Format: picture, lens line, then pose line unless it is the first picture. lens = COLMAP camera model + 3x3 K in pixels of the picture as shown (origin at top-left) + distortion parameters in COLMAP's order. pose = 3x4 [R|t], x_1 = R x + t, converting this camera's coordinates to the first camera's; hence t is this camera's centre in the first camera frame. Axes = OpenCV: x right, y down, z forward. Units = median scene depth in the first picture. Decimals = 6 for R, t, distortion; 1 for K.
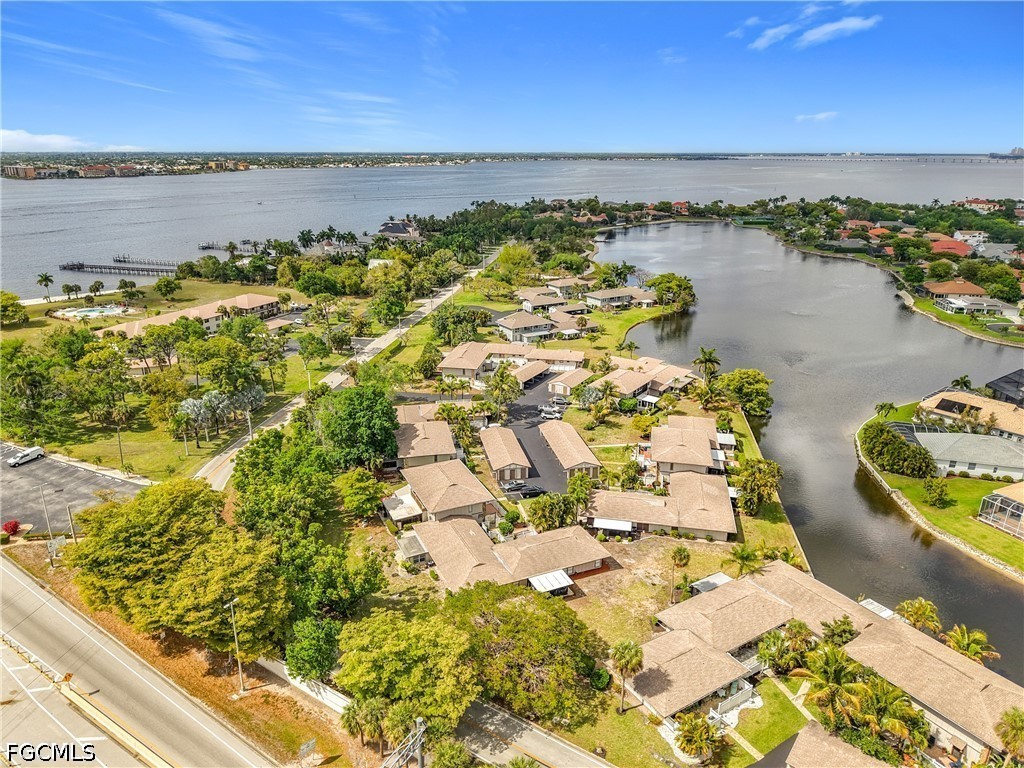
lens RADIAL K [[714.2, 0, 512.0], [0, 714.2, 384.0], [0, 0, 1]] dist [0.011440, -0.018399]
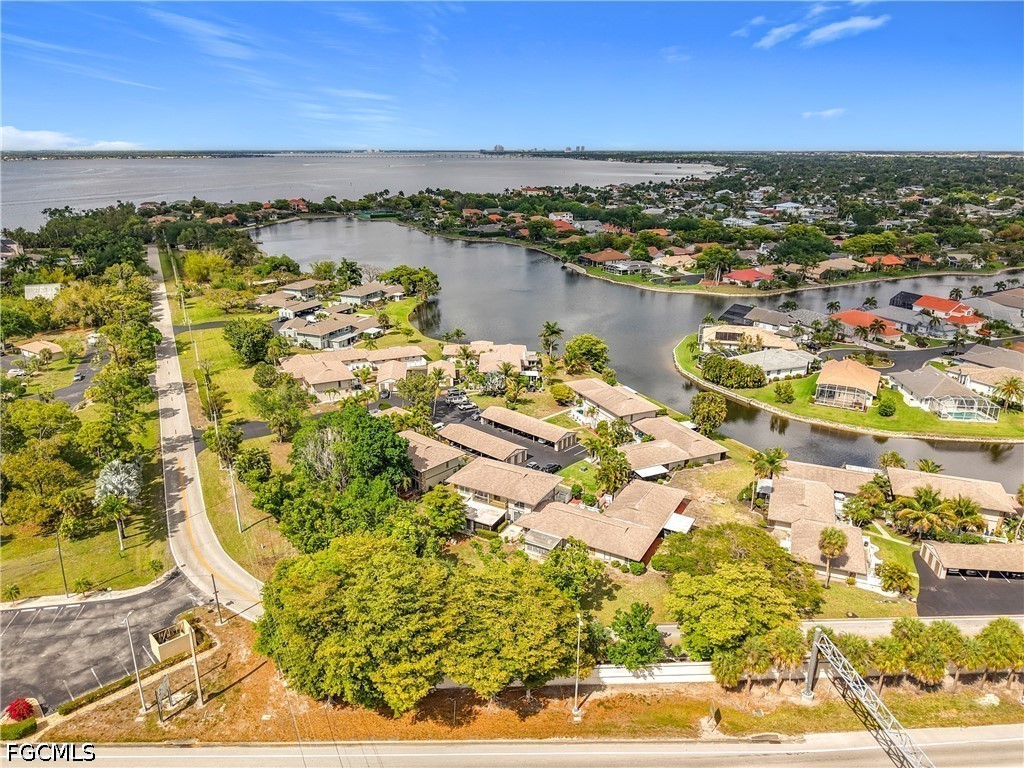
lens RADIAL K [[714.2, 0, 512.0], [0, 714.2, 384.0], [0, 0, 1]] dist [0.011440, -0.018399]
pose [[0.803843, -0.187829, 0.564408, -0.144503], [0.186078, 0.980619, 0.061323, -0.011285], [-0.564987, 0.055730, 0.823215, 0.039168]]
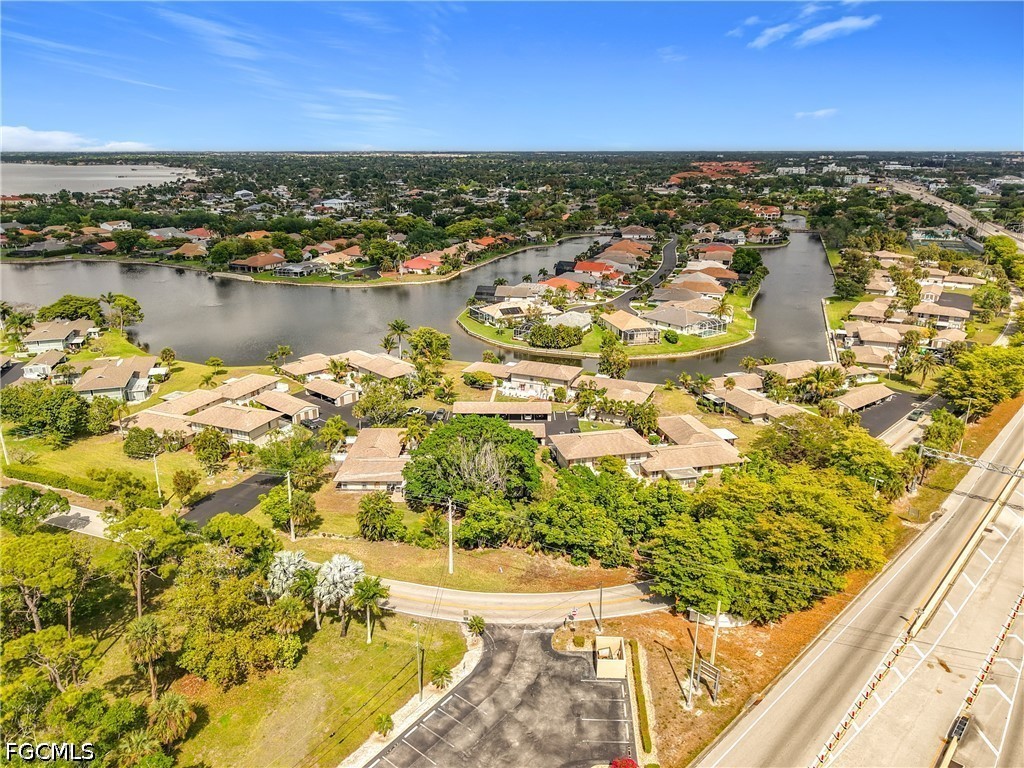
lens RADIAL K [[714.2, 0, 512.0], [0, 714.2, 384.0], [0, 0, 1]] dist [0.011440, -0.018399]
pose [[0.172818, -0.306649, 0.936002, -0.262144], [0.302278, 0.920955, 0.245908, -0.060006], [-0.937423, 0.240435, 0.251851, 0.193653]]
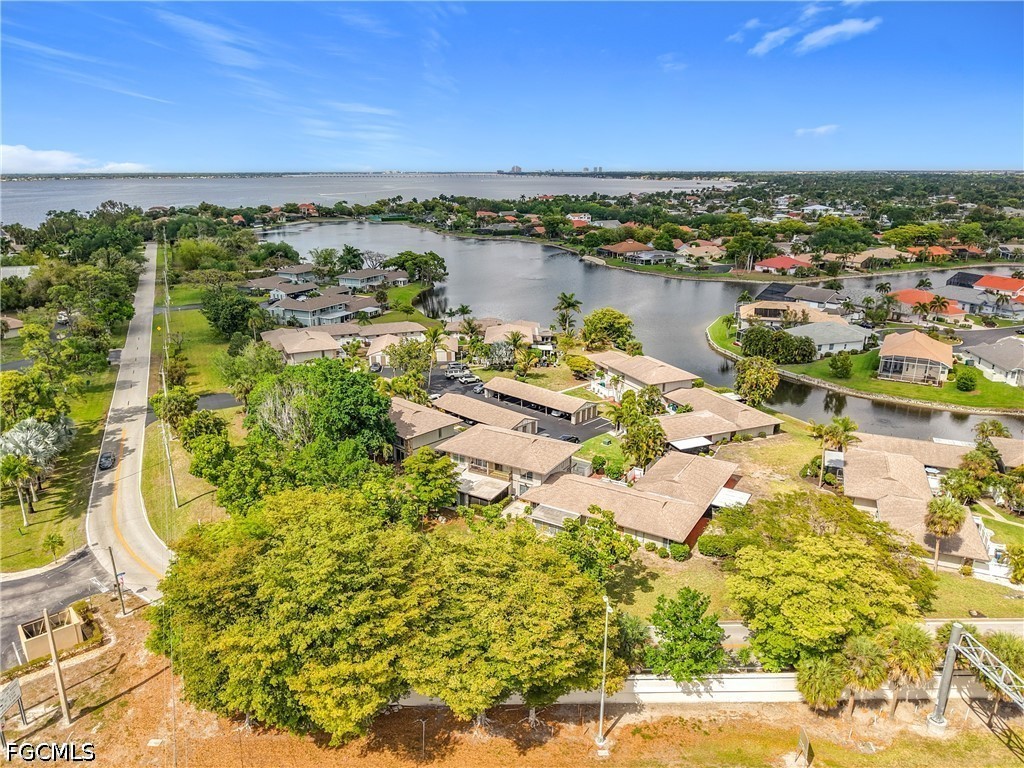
lens RADIAL K [[714.2, 0, 512.0], [0, 714.2, 384.0], [0, 0, 1]] dist [0.011440, -0.018399]
pose [[0.817934, -0.165318, 0.551048, -0.120391], [0.182574, 0.982902, 0.023878, 0.012567], [-0.545574, 0.081077, 0.834132, 0.076267]]
